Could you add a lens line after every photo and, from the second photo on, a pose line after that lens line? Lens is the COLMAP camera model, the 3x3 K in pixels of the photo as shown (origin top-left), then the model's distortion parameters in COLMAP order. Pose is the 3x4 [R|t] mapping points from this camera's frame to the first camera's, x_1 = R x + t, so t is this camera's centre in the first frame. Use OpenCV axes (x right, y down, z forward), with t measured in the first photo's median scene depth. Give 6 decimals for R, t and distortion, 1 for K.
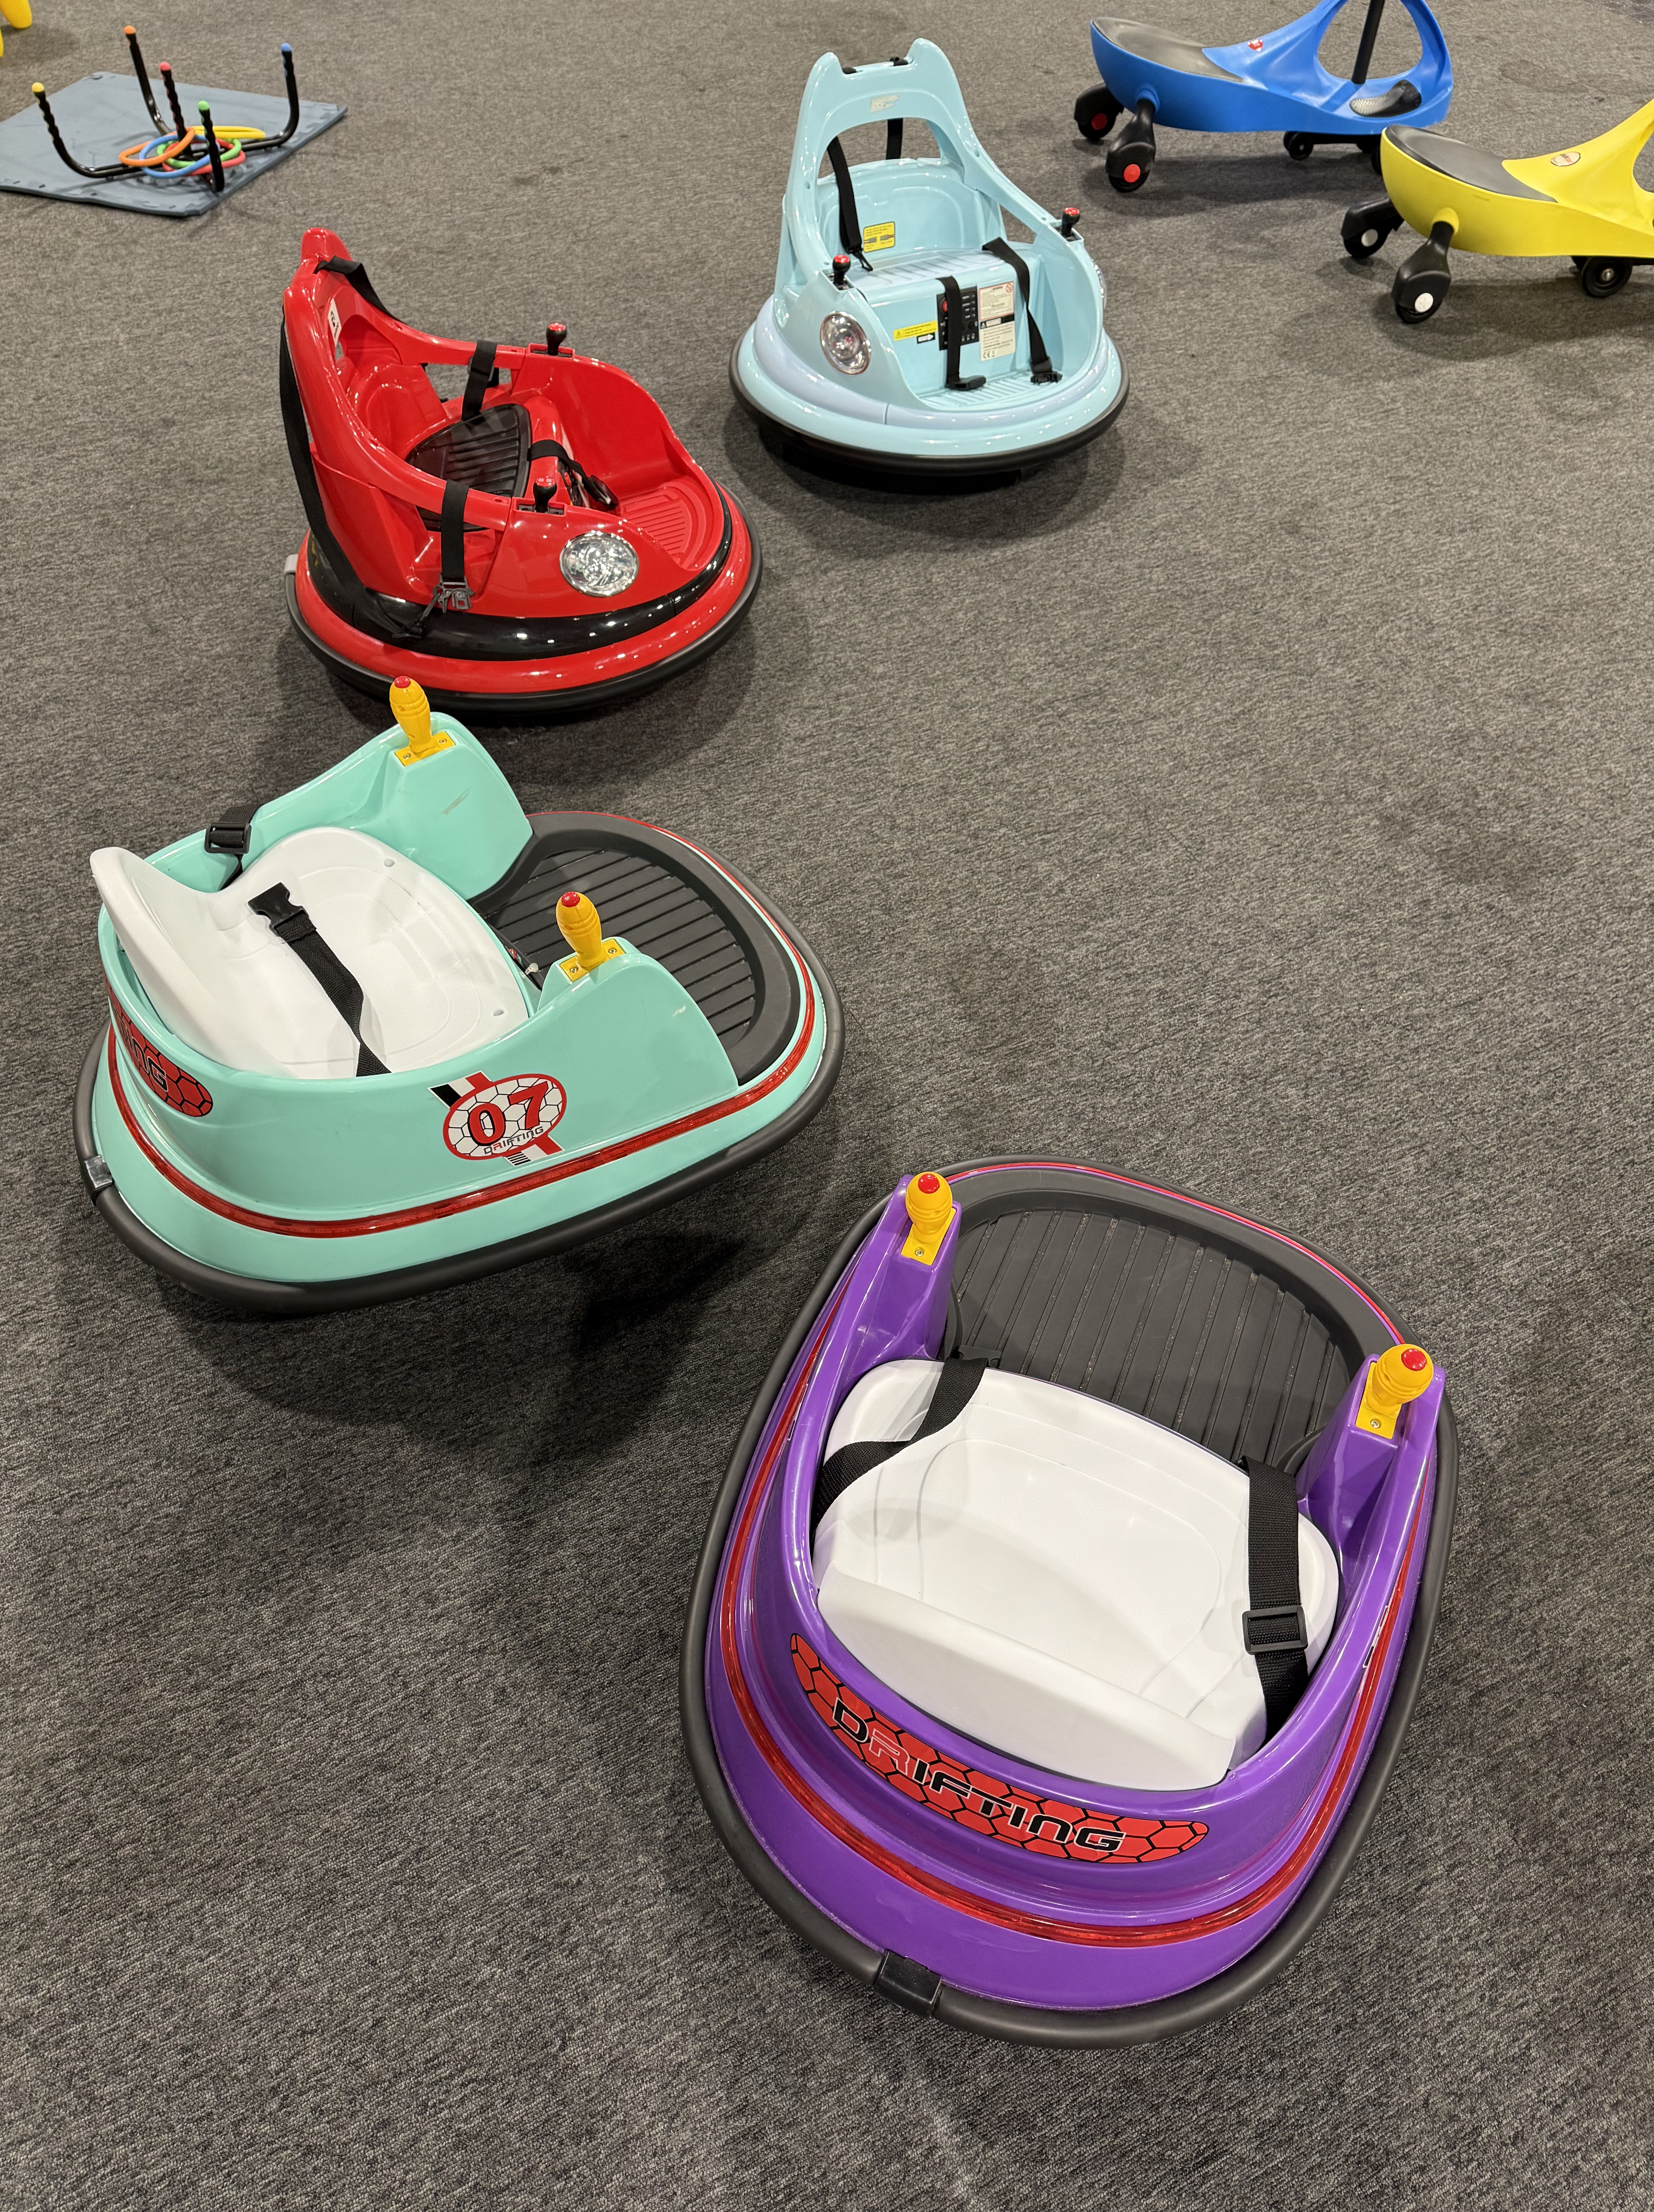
lens RADIAL K [[1530.1, 0, 825.1], [0, 1530.1, 1066.7], [0, 0, 1]] dist [0.080057, -0.068913]
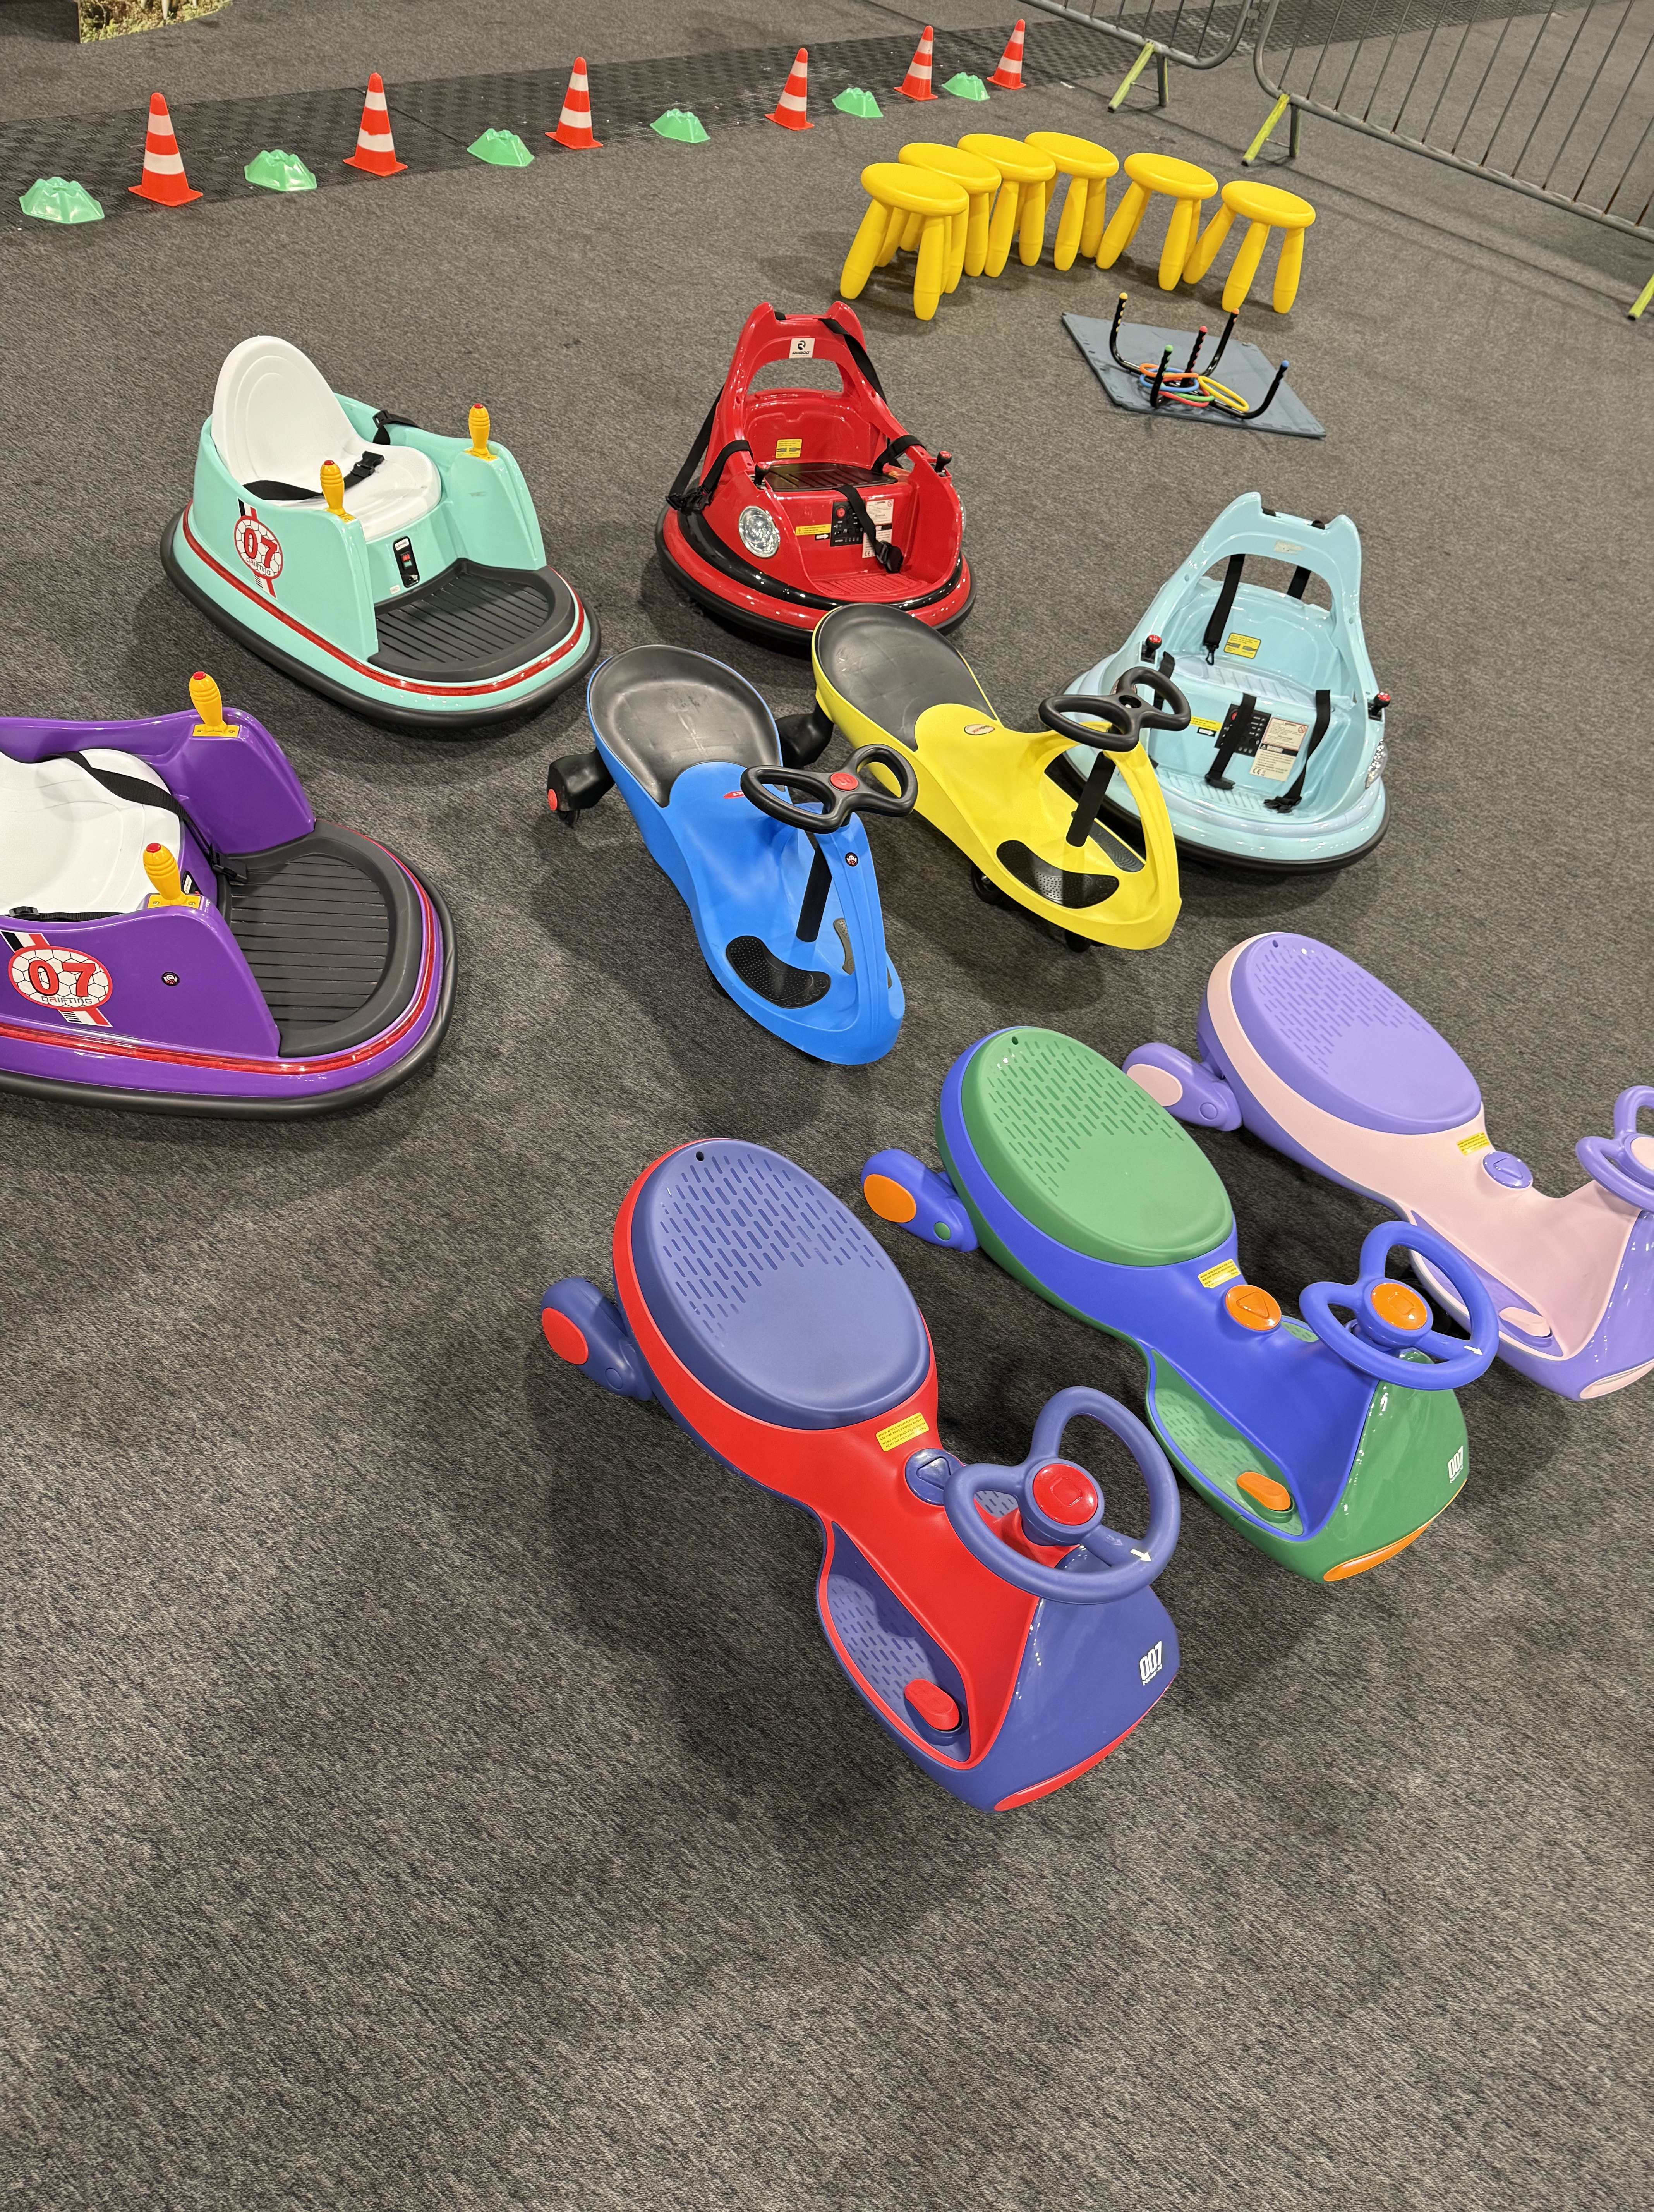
lens RADIAL K [[1537.1, 0, 827.0], [0, 1537.1, 1106.0], [0, 0, 1]] dist [-0.006840, 0.003383]
pose [[0.445387, 0.699298, -0.559118, 1.051453], [-0.788589, 0.602106, 0.124882, -0.219221], [0.423978, 0.385293, 0.819629, 0.033279]]
